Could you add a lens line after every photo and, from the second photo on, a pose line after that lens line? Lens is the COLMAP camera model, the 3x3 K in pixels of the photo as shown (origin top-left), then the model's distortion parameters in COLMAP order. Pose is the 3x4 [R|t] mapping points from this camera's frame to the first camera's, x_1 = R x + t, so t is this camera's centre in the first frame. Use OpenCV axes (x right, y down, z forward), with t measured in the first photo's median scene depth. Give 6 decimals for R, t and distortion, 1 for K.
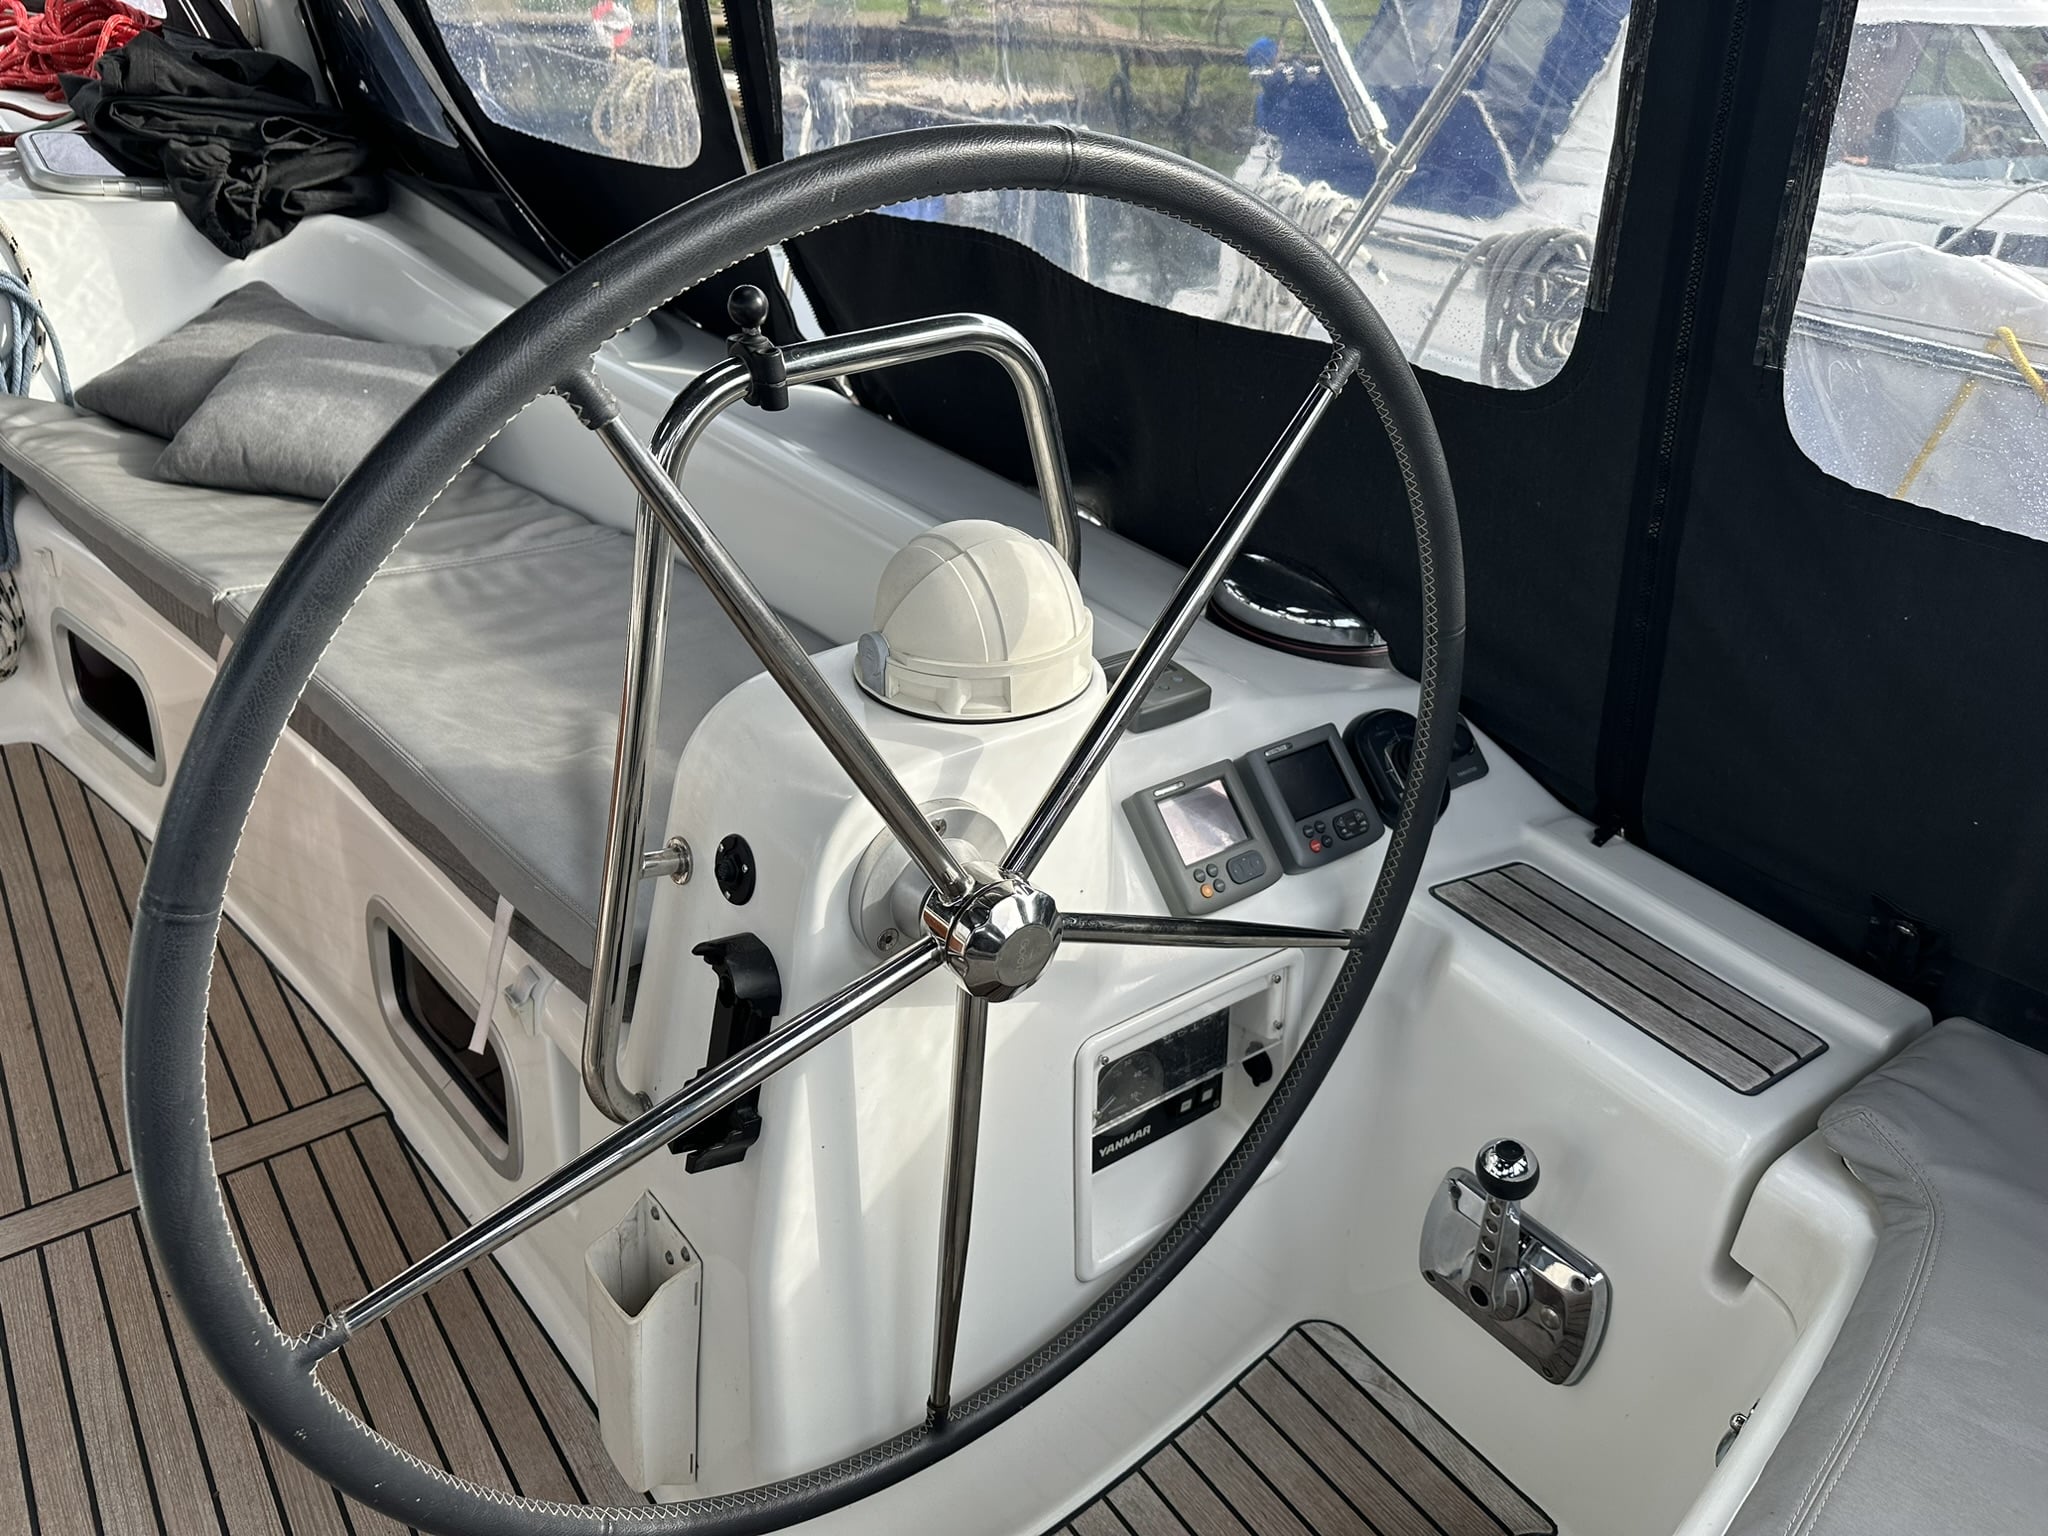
lens RADIAL K [[1459.8, 0, 1019.3], [0, 1459.8, 774.9], [0, 0, 1]] dist [0.025630, -0.028870]
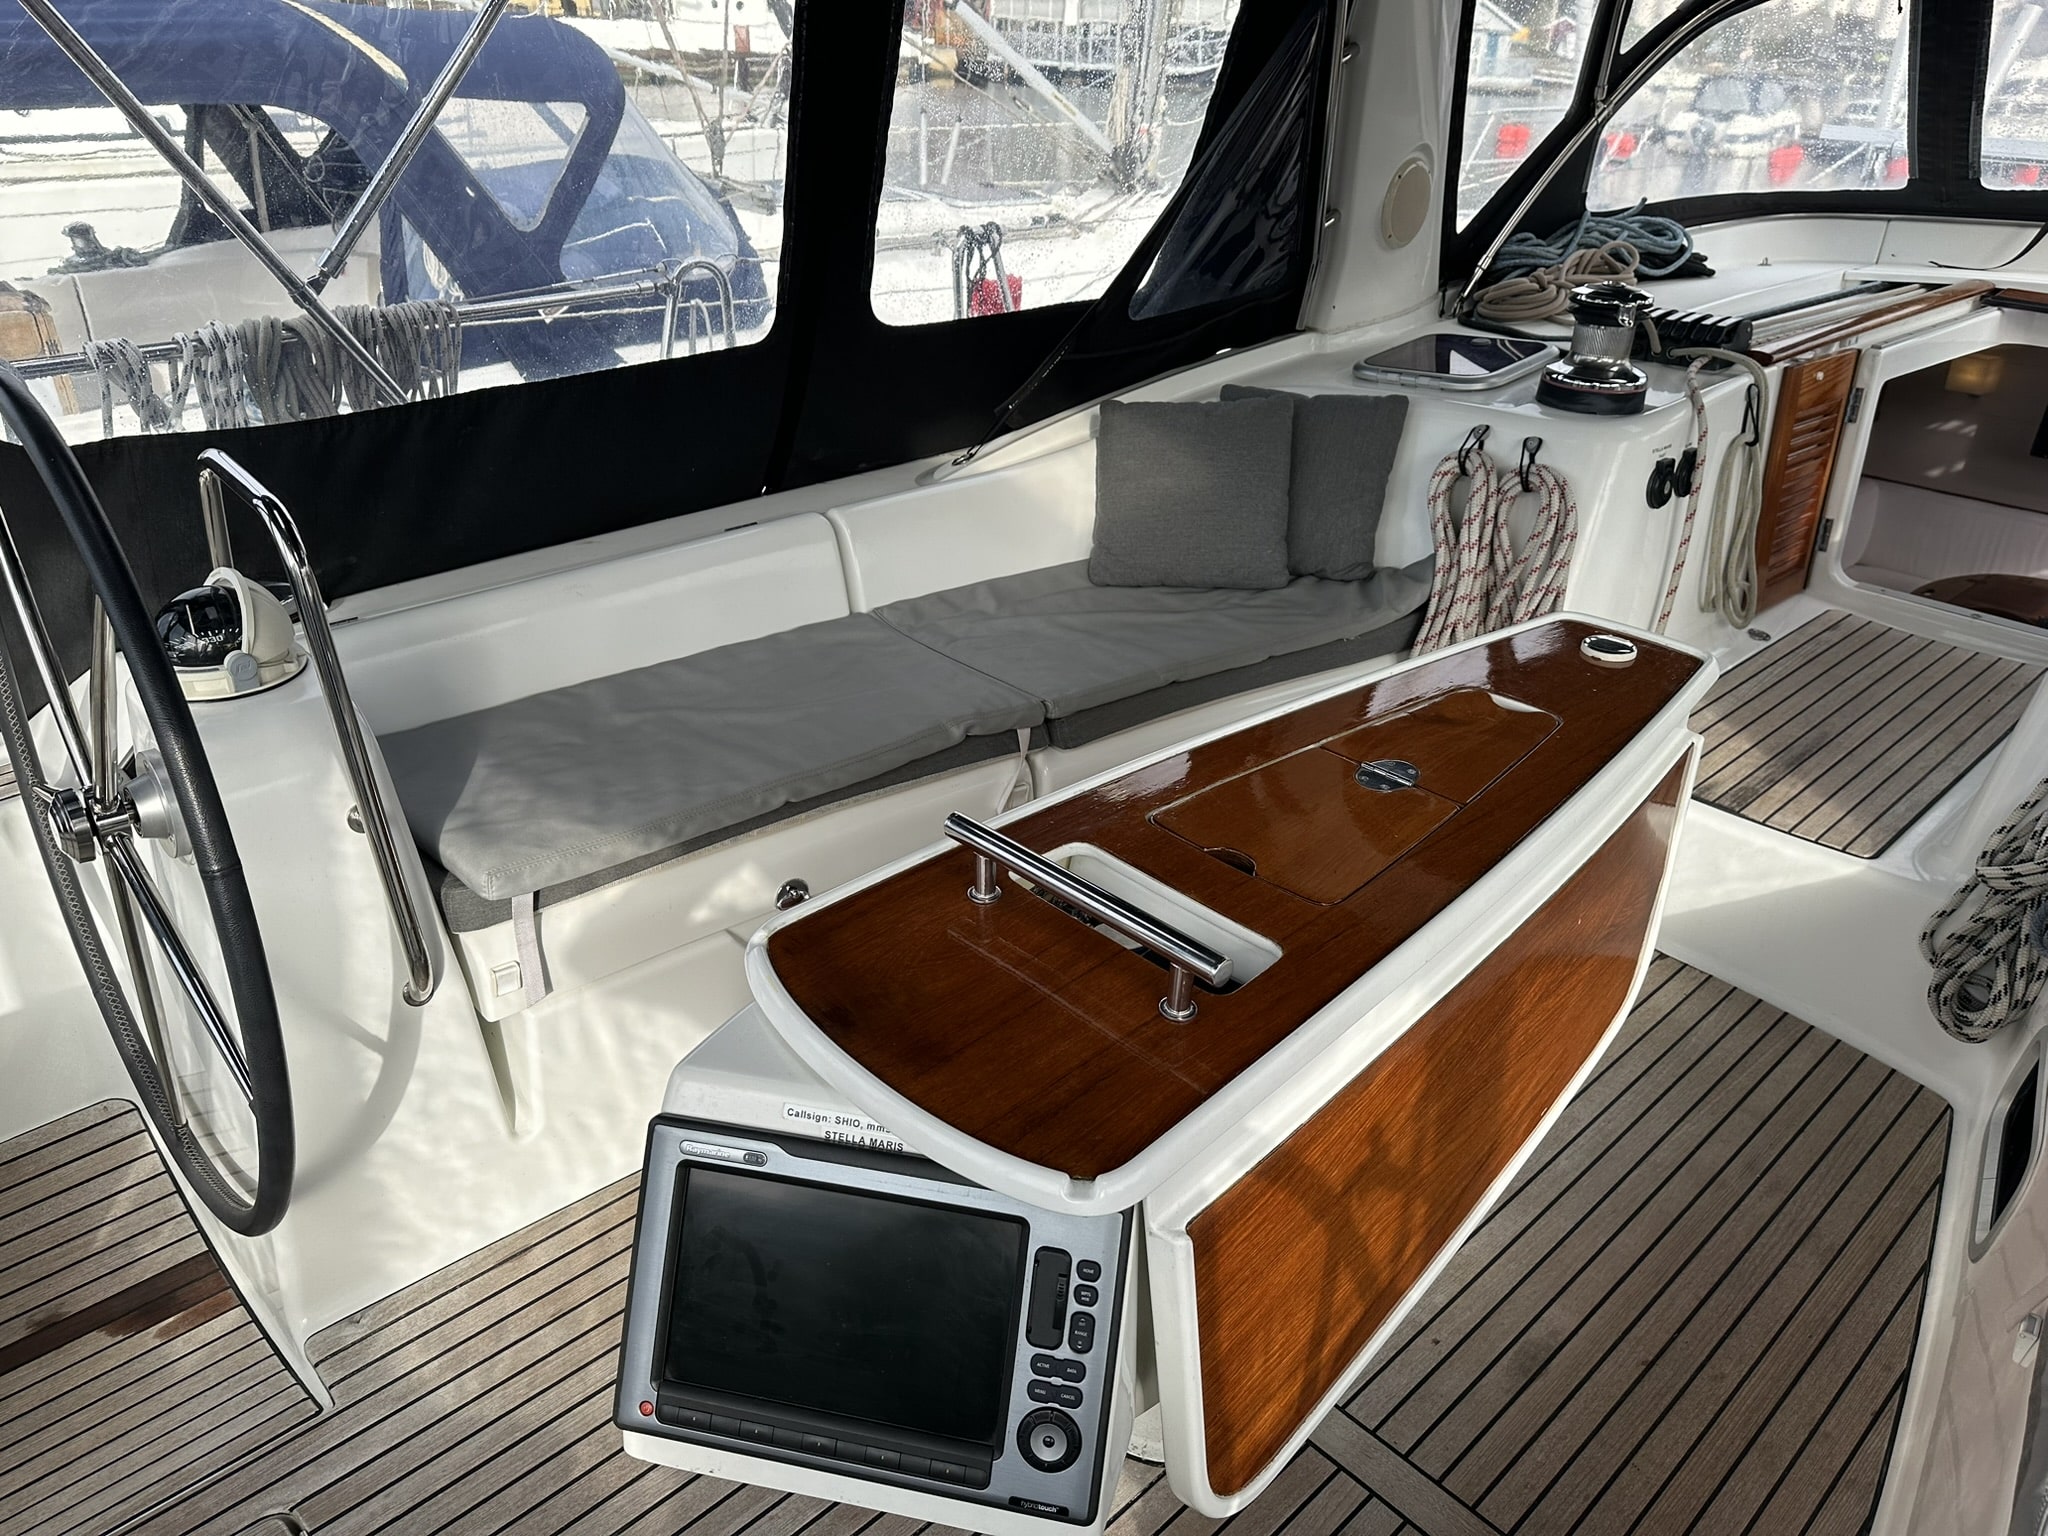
lens RADIAL K [[1440.7, 0, 1009.3], [0, 1440.7, 779.1], [0, 0, 1]] dist [0.045197, -0.065337]
pose [[0.115881, 0.441008, -0.889991, -0.033784], [-0.502744, 0.798814, 0.330369, -0.356975], [0.856633, 0.409154, 0.314282, 0.228241]]
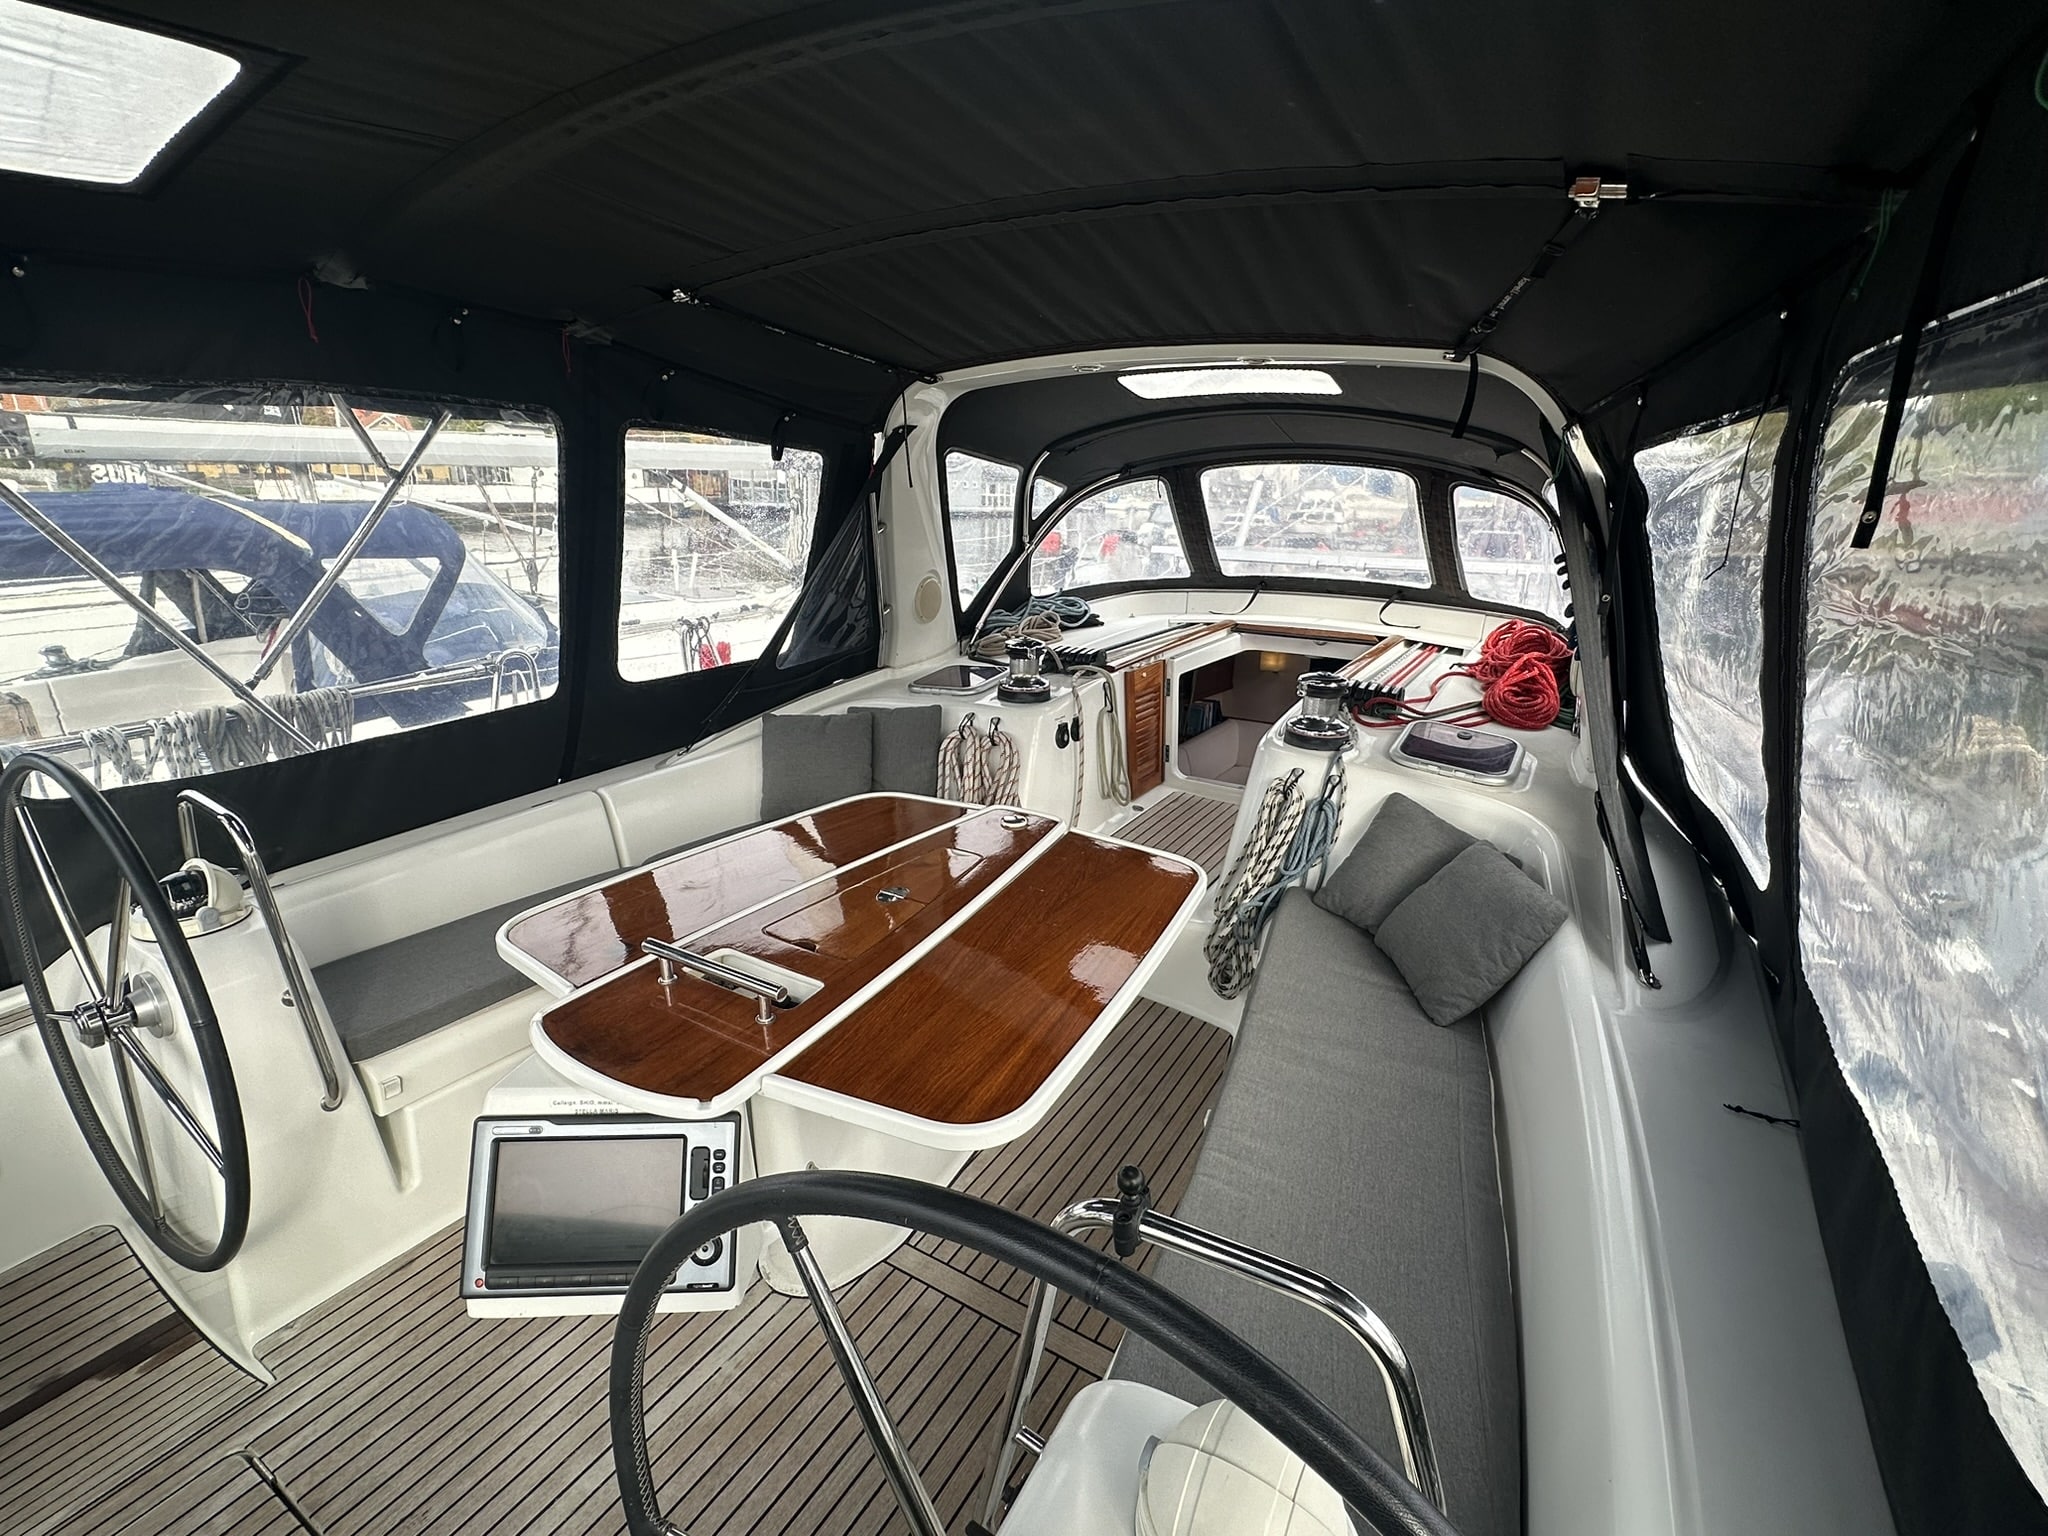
lens RADIAL K [[951.9, 0, 1016.1], [0, 951.9, 774.8], [0, 0, 1]] dist [-0.003401, 0.000874]
pose [[0.372169, 0.255152, -0.892406, 0.357075], [-0.452999, 0.889117, 0.065293, -0.493961], [0.810112, 0.379959, 0.446485, 0.272831]]
